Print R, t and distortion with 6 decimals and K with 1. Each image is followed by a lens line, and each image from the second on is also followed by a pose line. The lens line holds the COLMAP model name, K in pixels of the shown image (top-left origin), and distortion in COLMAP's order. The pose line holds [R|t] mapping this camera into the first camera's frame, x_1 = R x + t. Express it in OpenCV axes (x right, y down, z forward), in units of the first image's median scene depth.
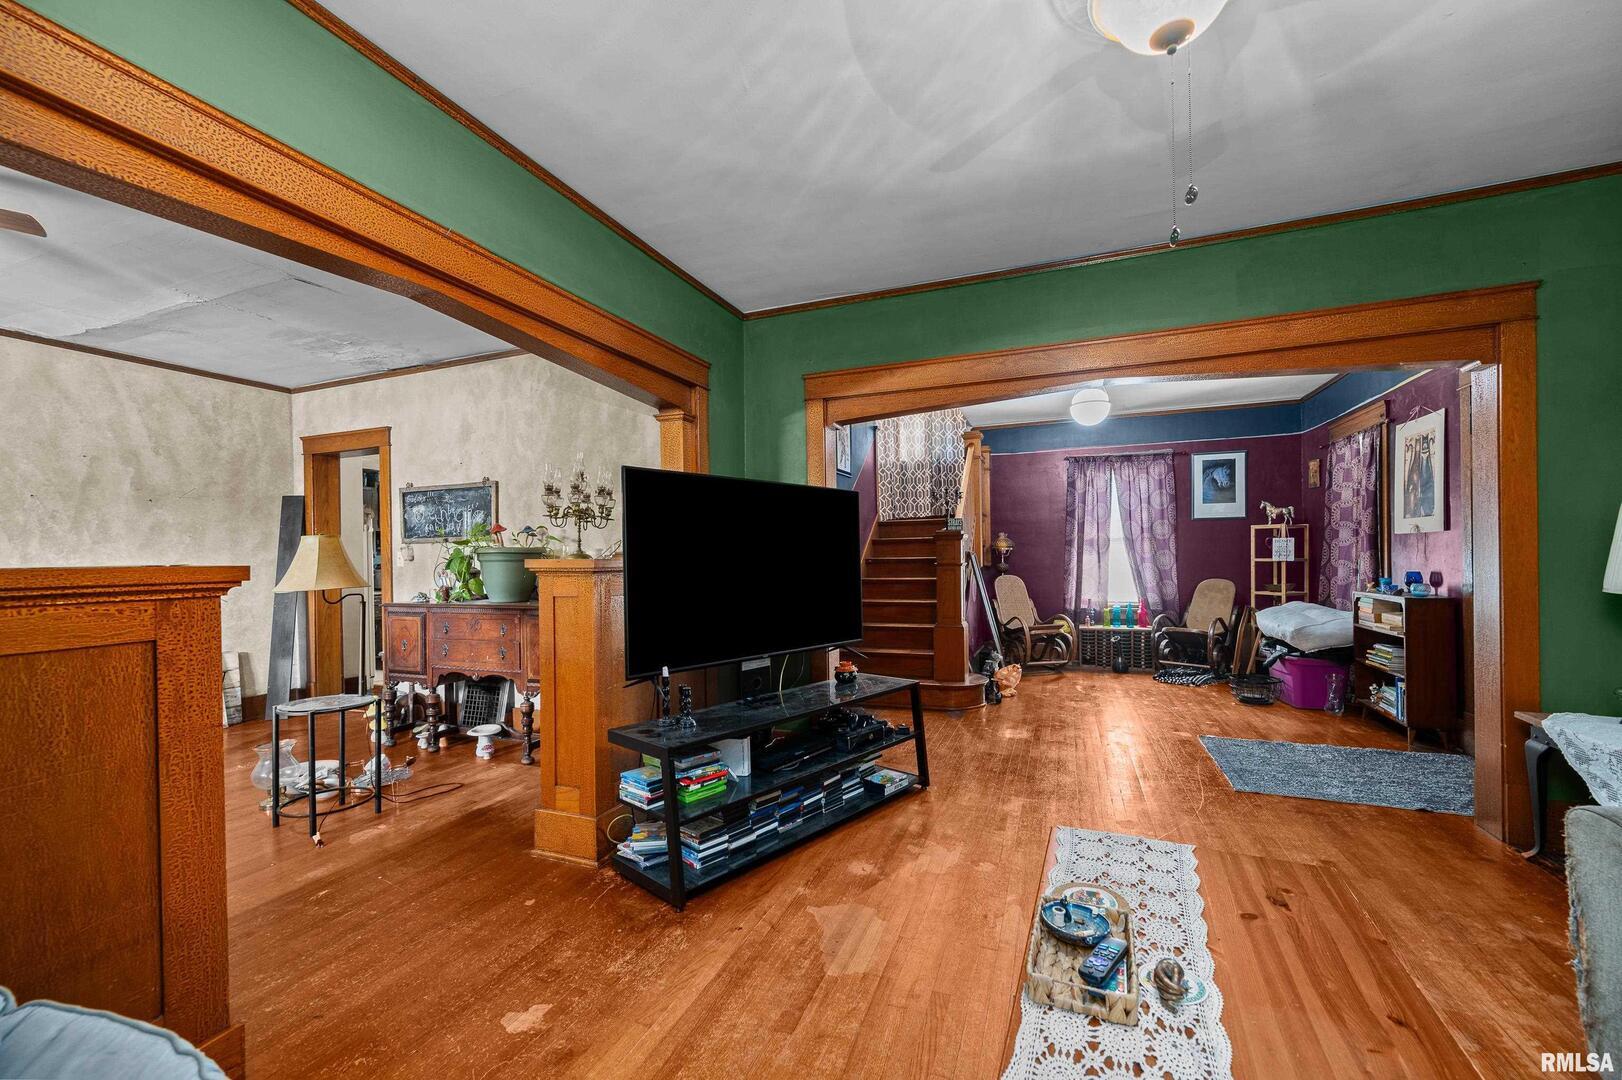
lens RADIAL K [[639.0, 0, 816.5], [0, 639.0, 556.5], [0, 0, 1]] dist [-0.001353, -0.000110]
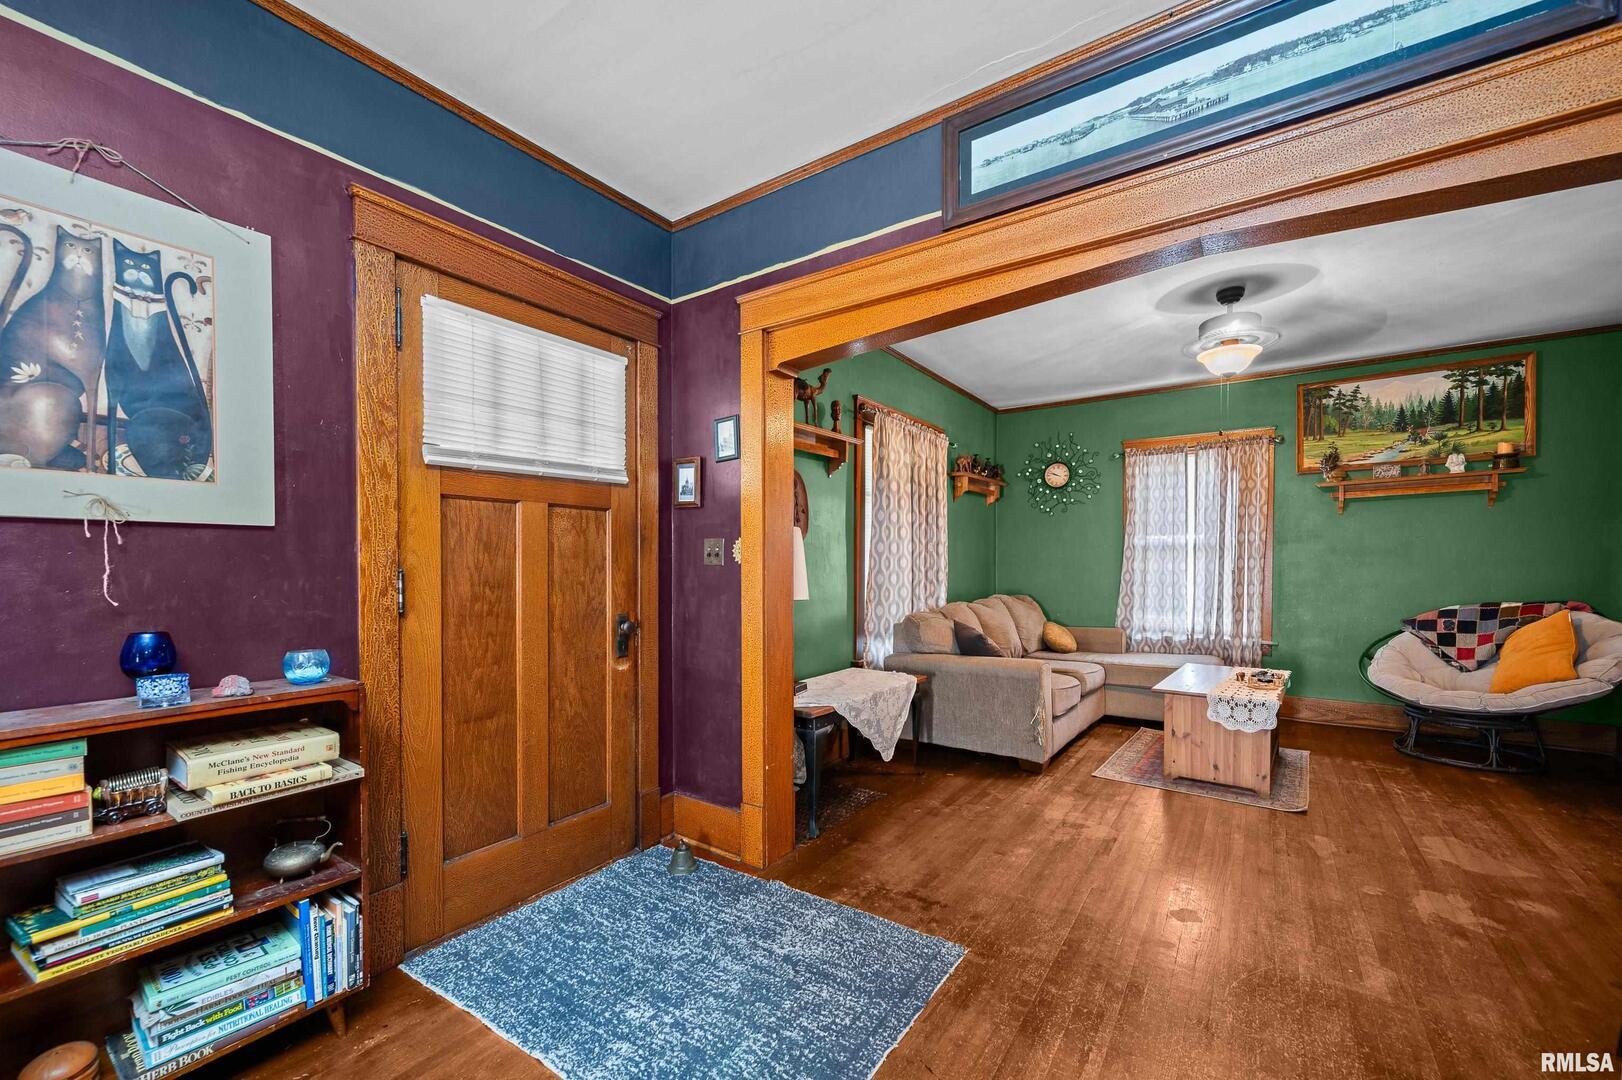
lens RADIAL K [[652.4, 0, 812.1], [0, 652.4, 578.2], [0, 0, 1]] dist [0.000749, 0.000178]
pose [[-0.972799, 0.013673, 0.231245, 0.323455], [0.018384, 0.999665, 0.018229, -0.003571], [-0.230918, 0.021984, -0.972725, 0.814971]]
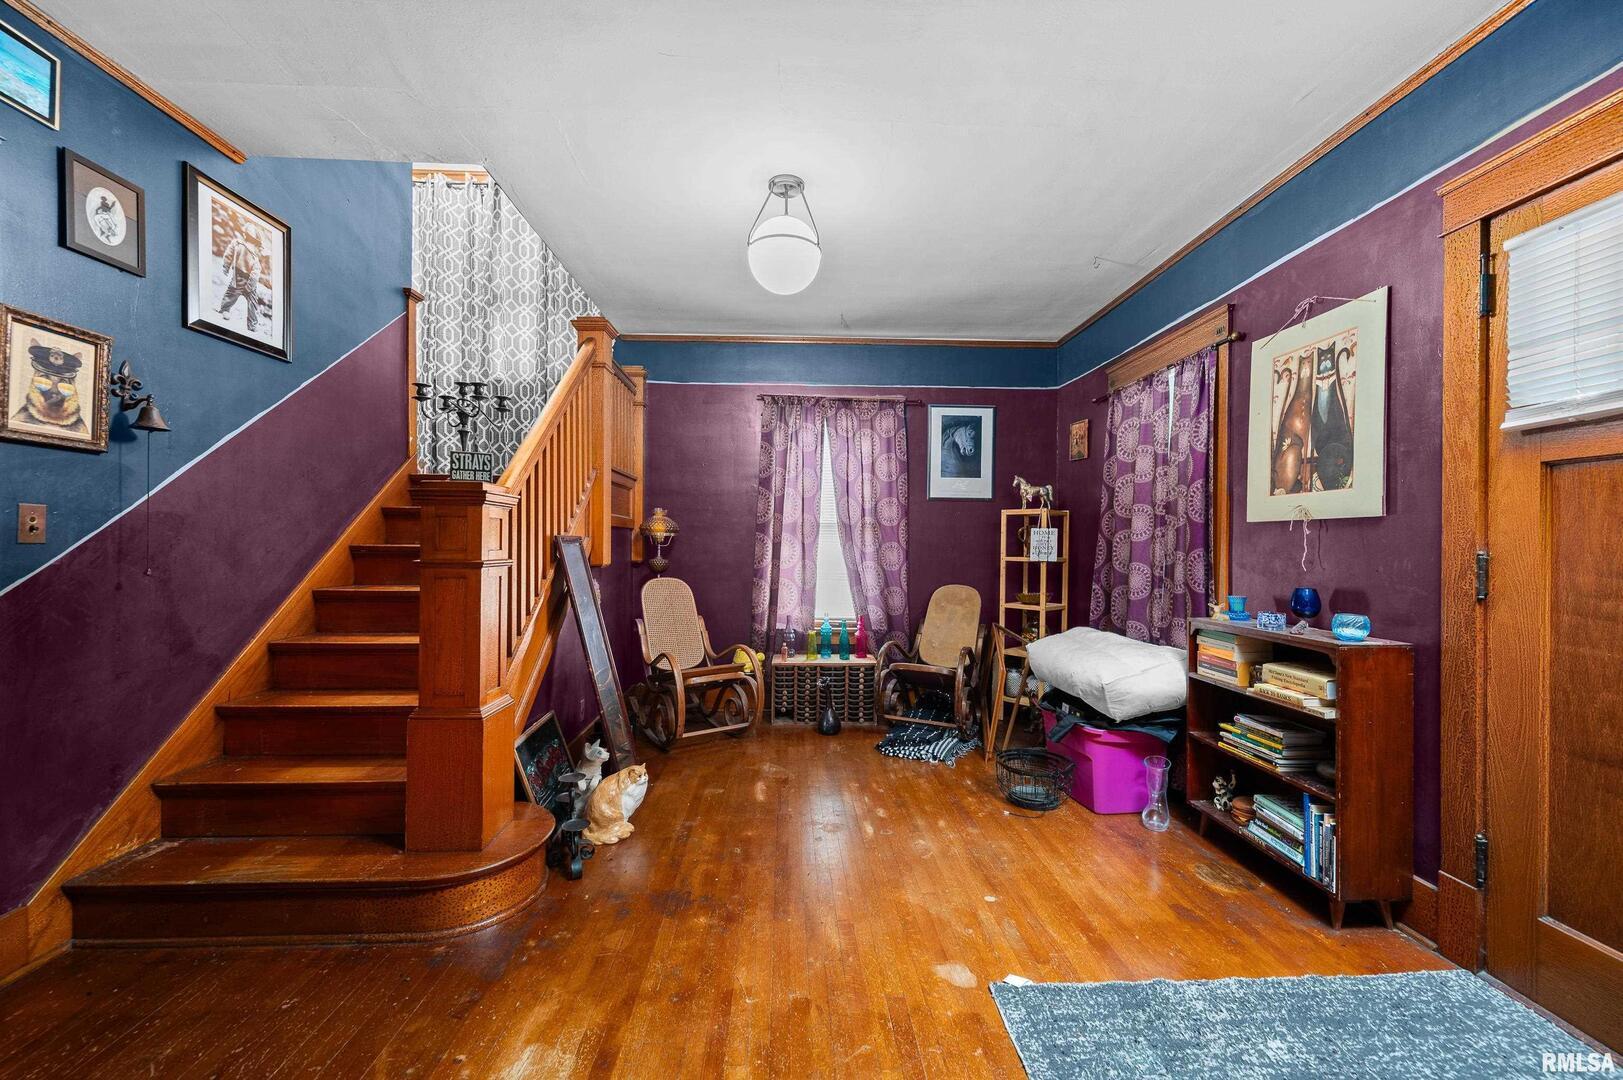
lens RADIAL K [[650.7, 0, 813.1], [0, 650.7, 532.0], [0, 0, 1]] dist [-0.000480, -0.000222]
pose [[0.915446, 0.029602, 0.401350, 0.199812], [-0.020925, 0.999443, -0.025986, -0.001270], [-0.401896, 0.015390, 0.915556, 0.420502]]
